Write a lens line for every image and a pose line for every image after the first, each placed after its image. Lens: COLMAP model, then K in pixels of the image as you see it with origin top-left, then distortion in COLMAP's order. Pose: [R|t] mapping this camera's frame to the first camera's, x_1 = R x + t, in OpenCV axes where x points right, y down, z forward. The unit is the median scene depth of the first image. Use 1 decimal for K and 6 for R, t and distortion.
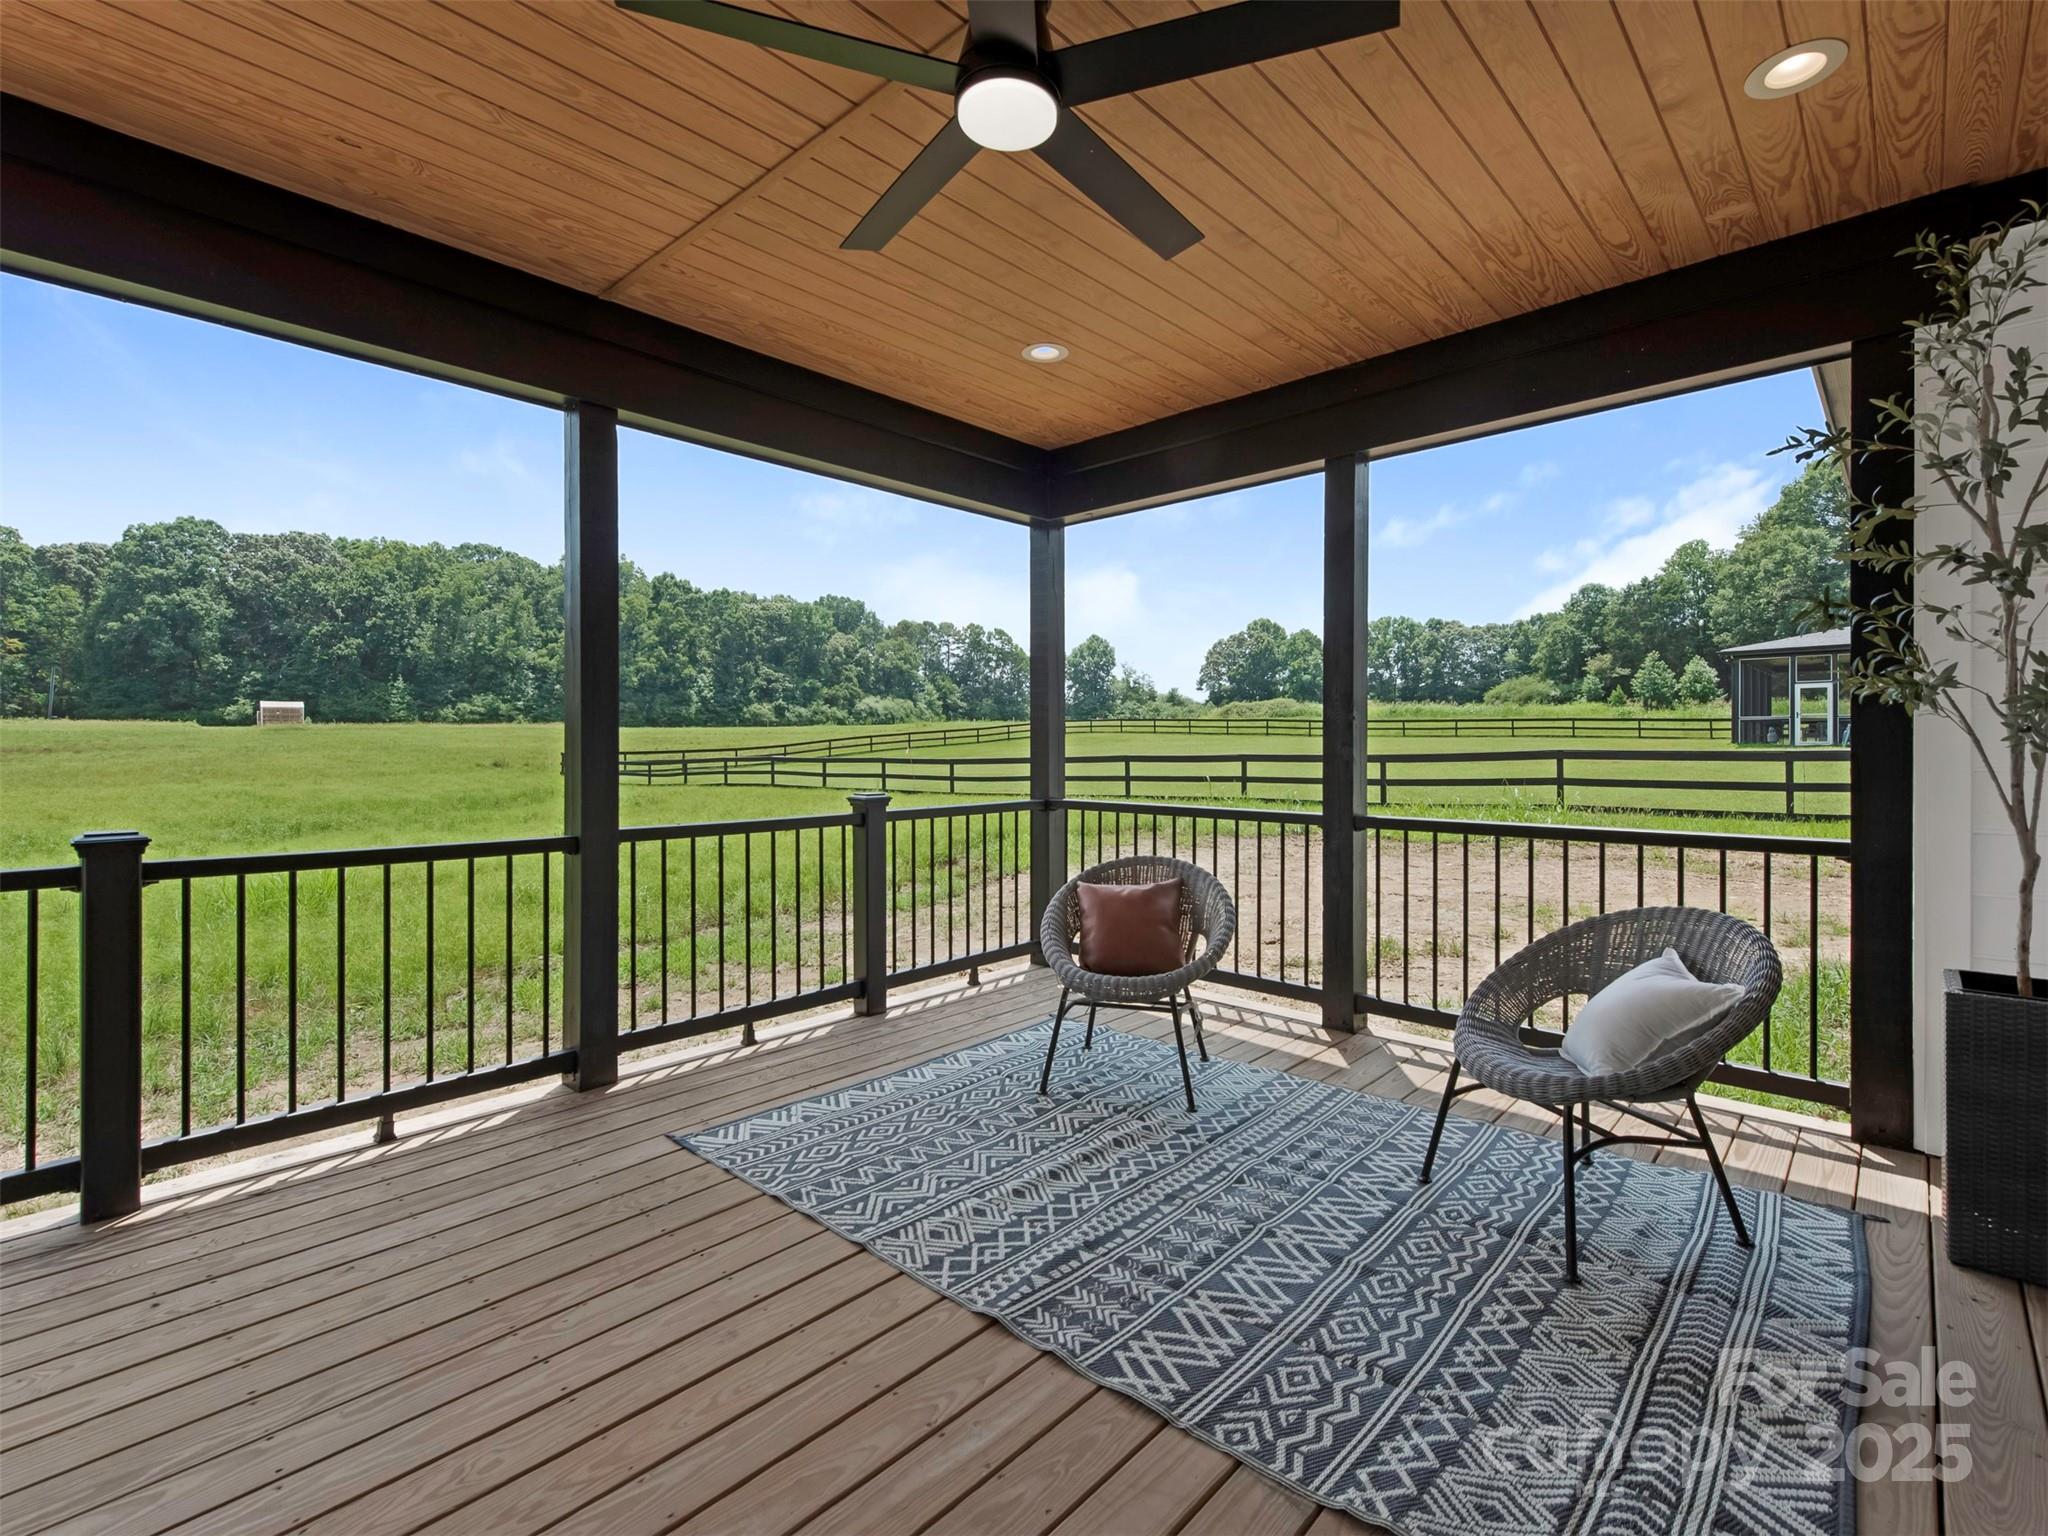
lens RADIAL K [[924.8, 0, 1028.1], [0, 924.8, 745.3], [0, 0, 1]] dist [0.009252, -0.000322]
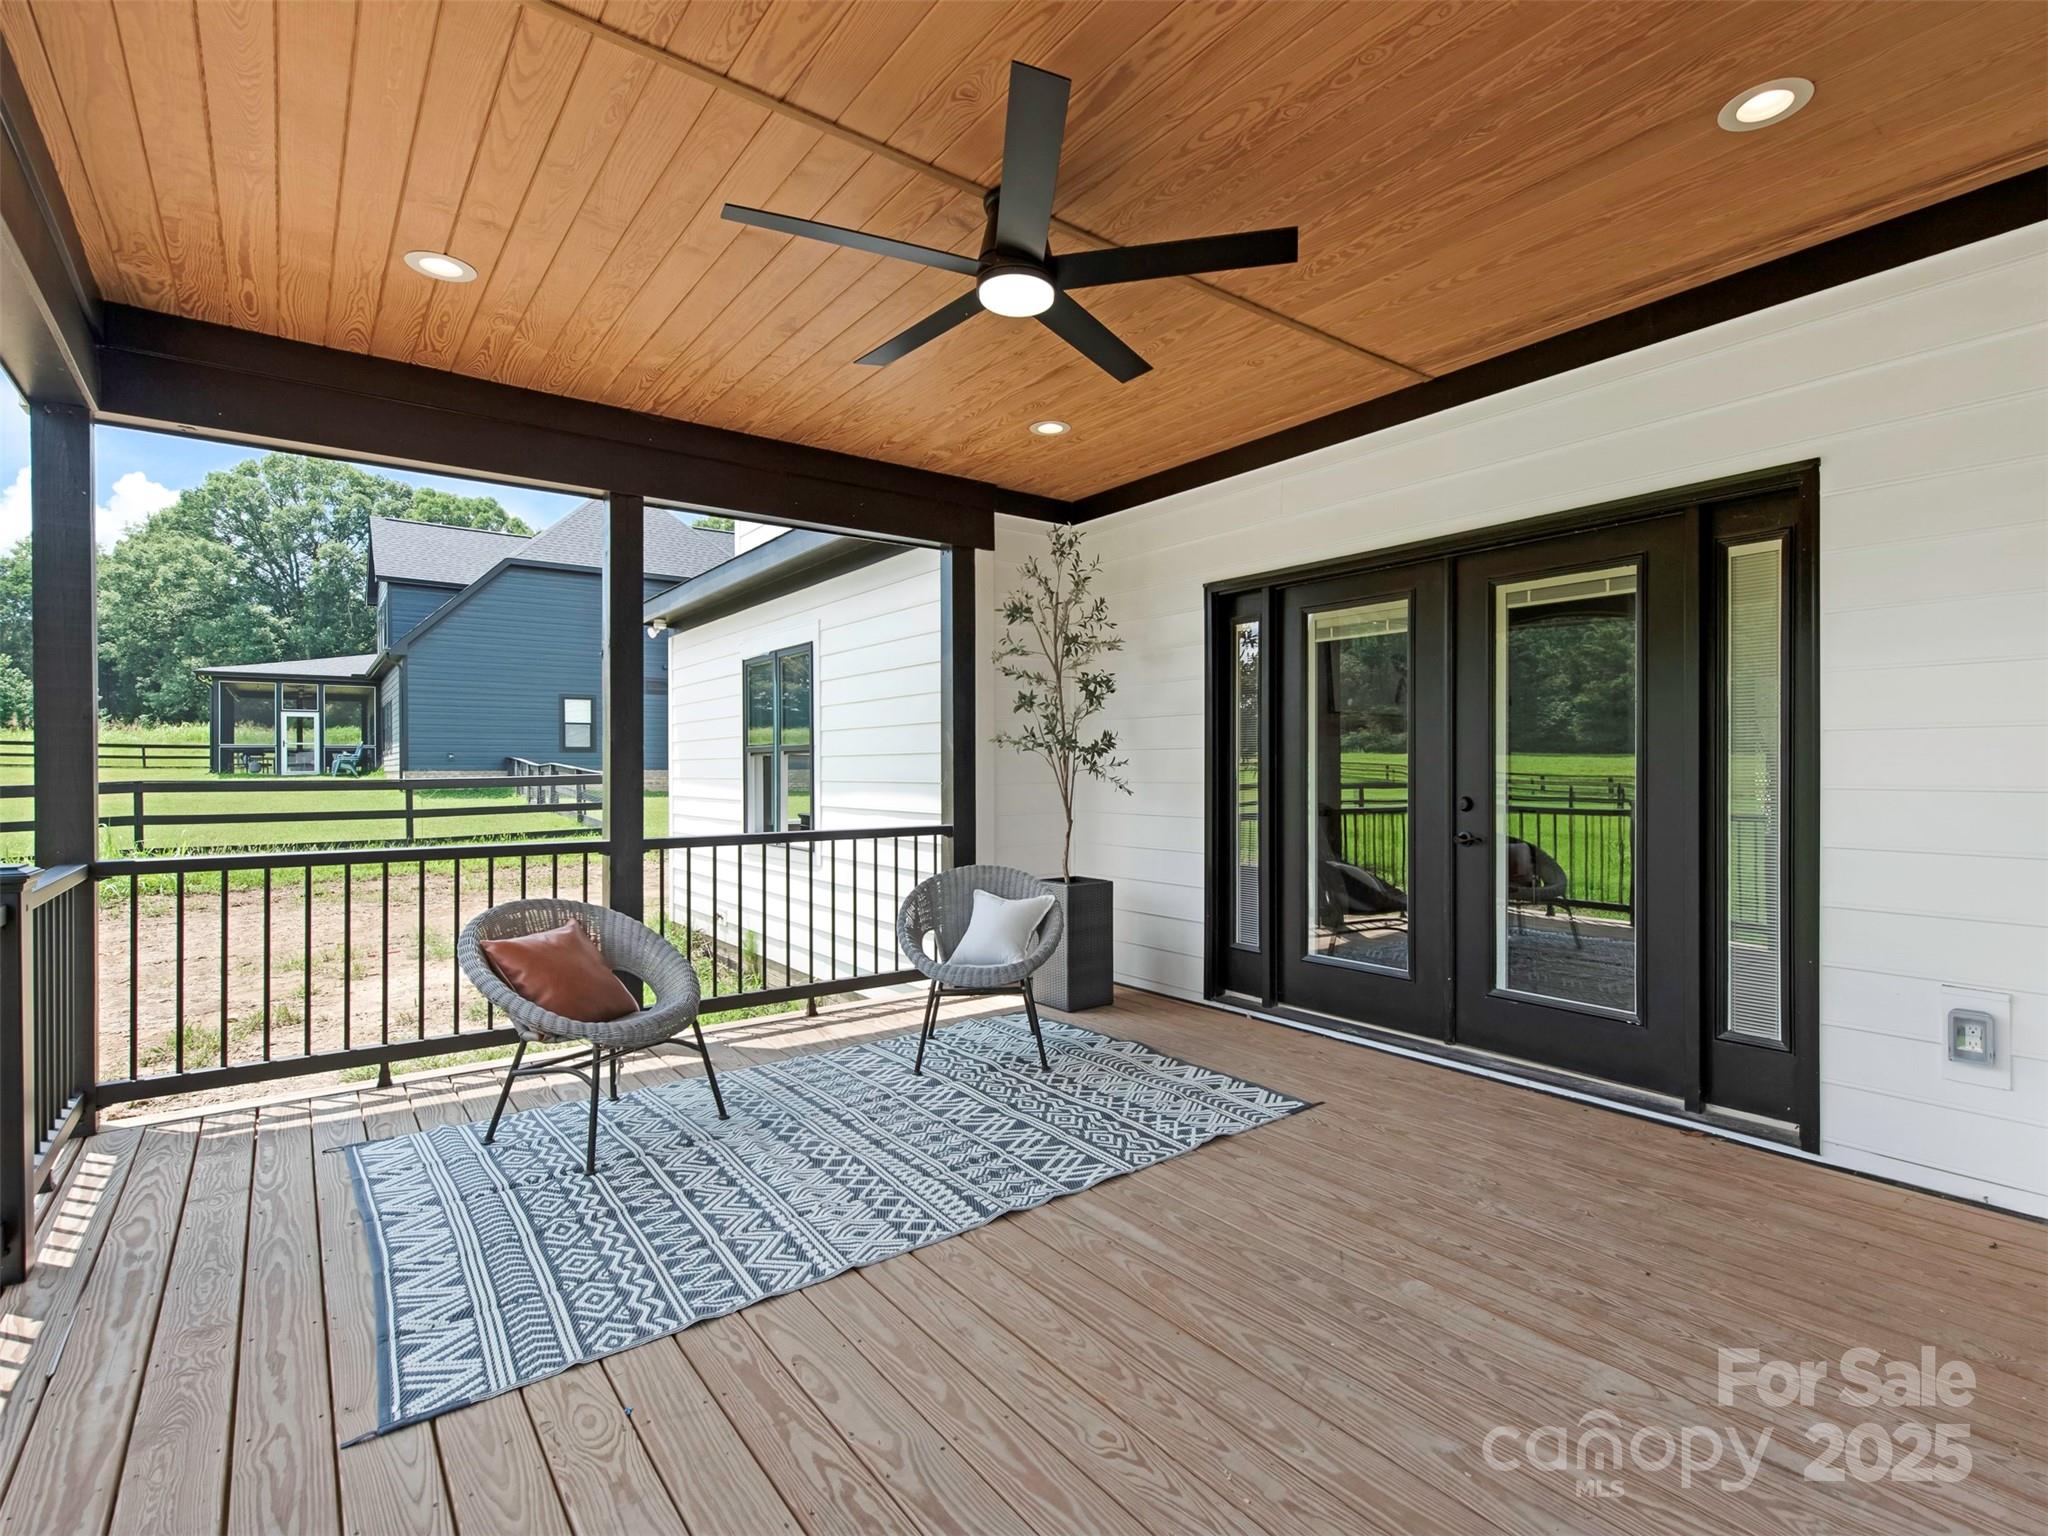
lens RADIAL K [[1031.1, 0, 1024.0], [0, 1031.1, 768.0], [0, 0, 1]] dist [0.002415, 0.000077]
pose [[0.182896, 0.003222, 0.983127, -0.732093], [0.004043, 0.999984, -0.004029, 0.002407], [-0.983124, 0.004712, 0.182880, 0.360942]]
